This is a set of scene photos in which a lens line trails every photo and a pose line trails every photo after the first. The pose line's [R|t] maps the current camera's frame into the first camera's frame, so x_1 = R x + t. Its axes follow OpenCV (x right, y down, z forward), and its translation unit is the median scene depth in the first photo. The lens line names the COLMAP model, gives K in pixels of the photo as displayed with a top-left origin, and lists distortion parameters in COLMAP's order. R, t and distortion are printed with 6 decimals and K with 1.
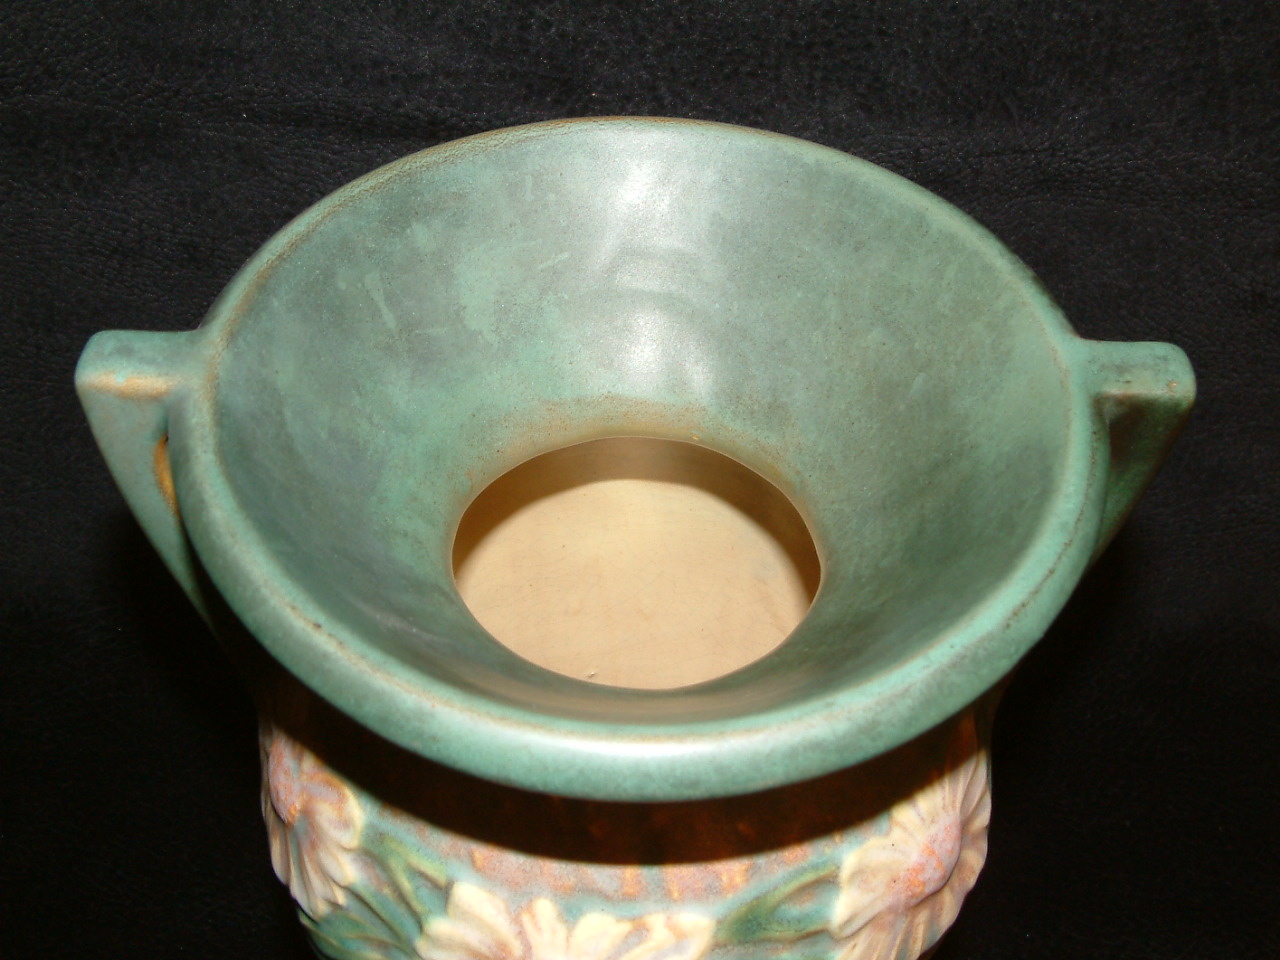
lens RADIAL K [[1591.7, 0, 640.0], [0, 1591.7, 480.0], [0, 0, 1]] dist [-0.173346, 0.353280]
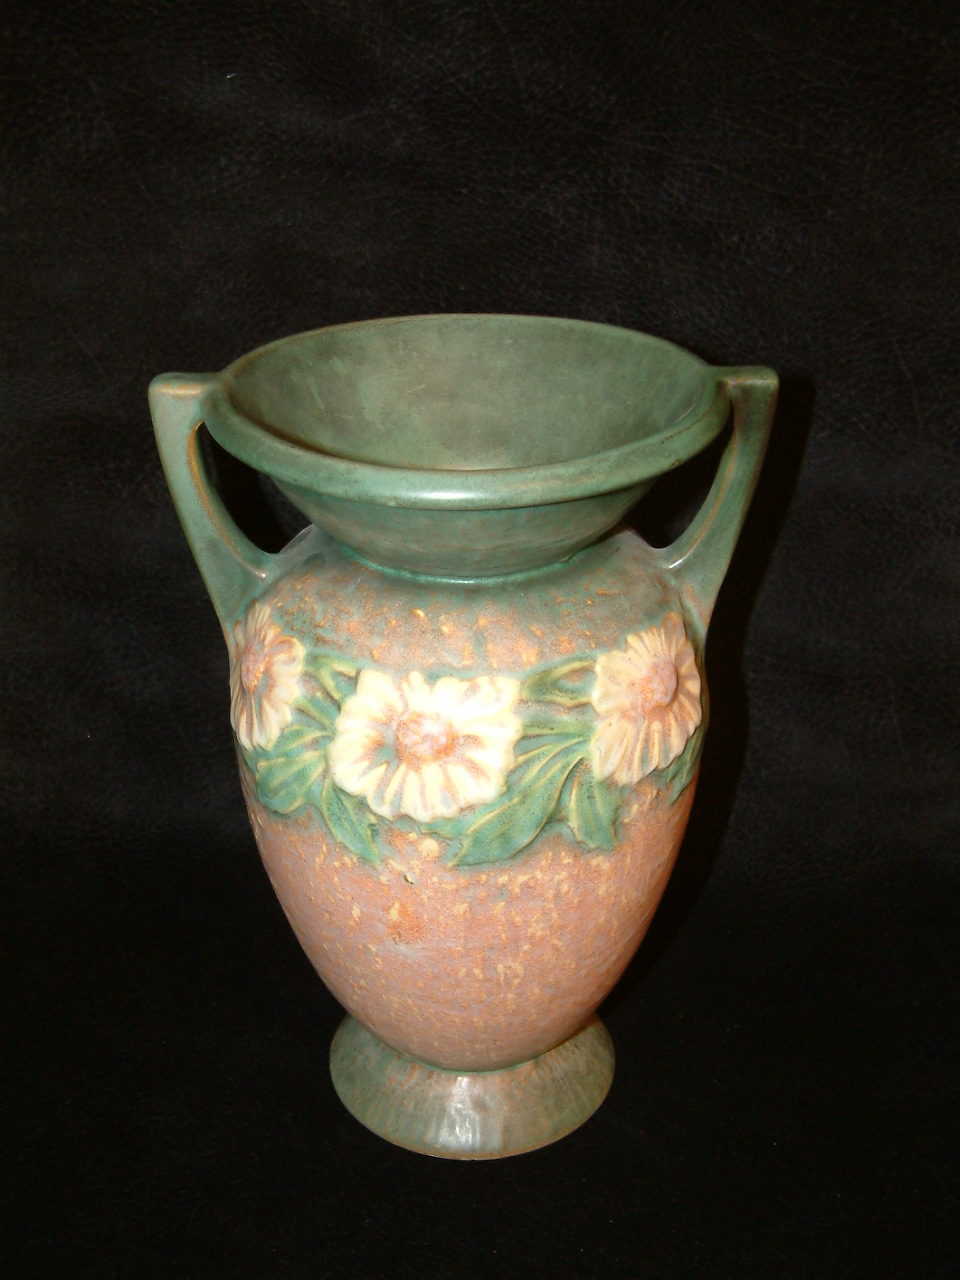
lens RADIAL K [[1591.7, 0, 480.0], [0, 1591.7, 640.0], [0, 0, 1]] dist [-0.173346, 0.353280]
pose [[0.999383, -0.033920, -0.009121, 0.021096], [0.029072, 0.944519, -0.327166, 0.716733], [0.019713, 0.326699, 0.944923, -0.539208]]
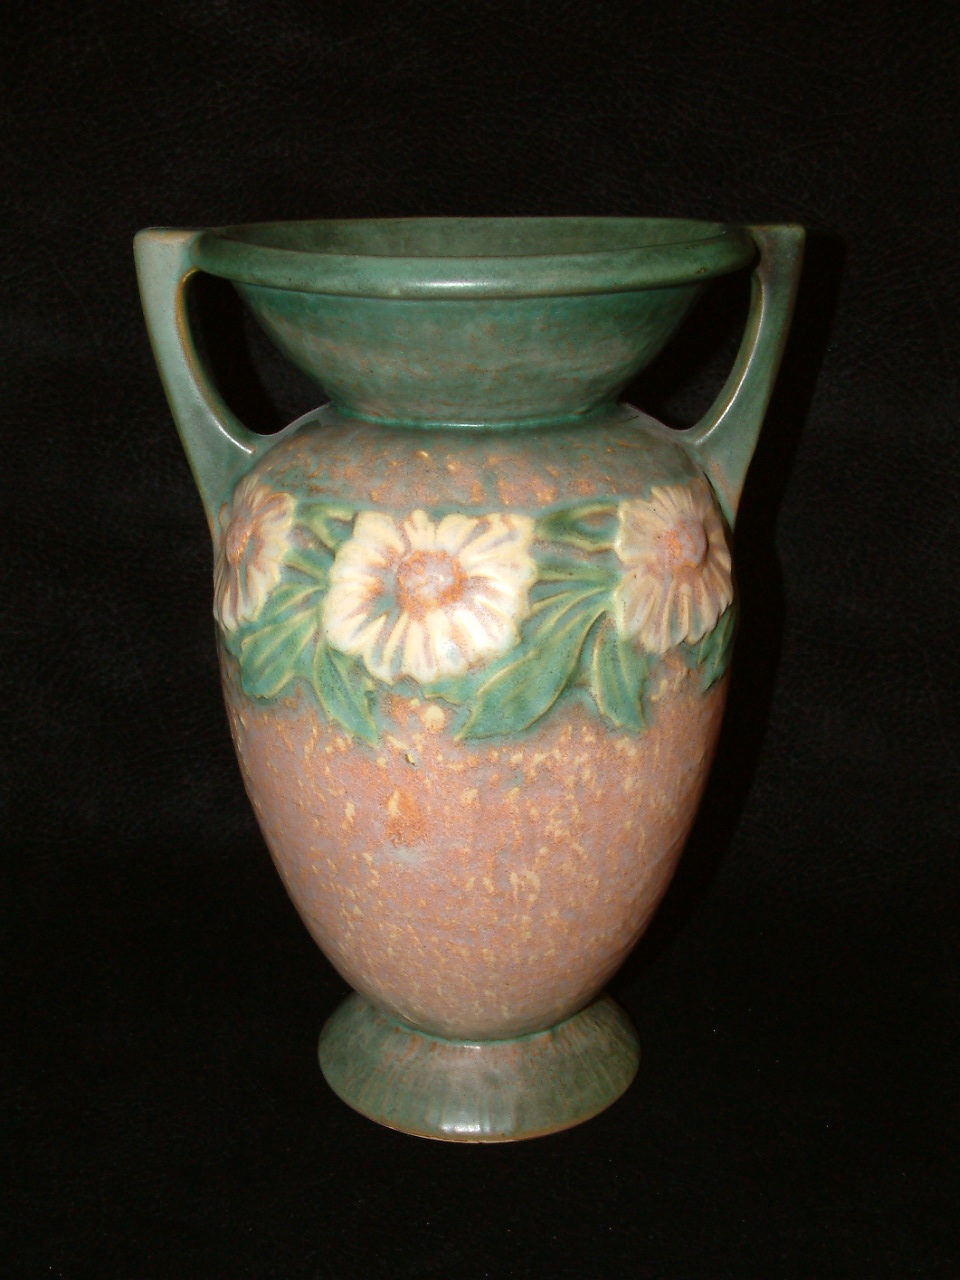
lens RADIAL K [[1591.7, 0, 480.0], [0, 1591.7, 640.0], [0, 0, 1]] dist [-0.173346, 0.353280]
pose [[0.999249, -0.038739, 0.000450, -0.007729], [0.034467, 0.883640, -0.466896, 0.988402], [0.017690, 0.466561, 0.884312, -0.251291]]
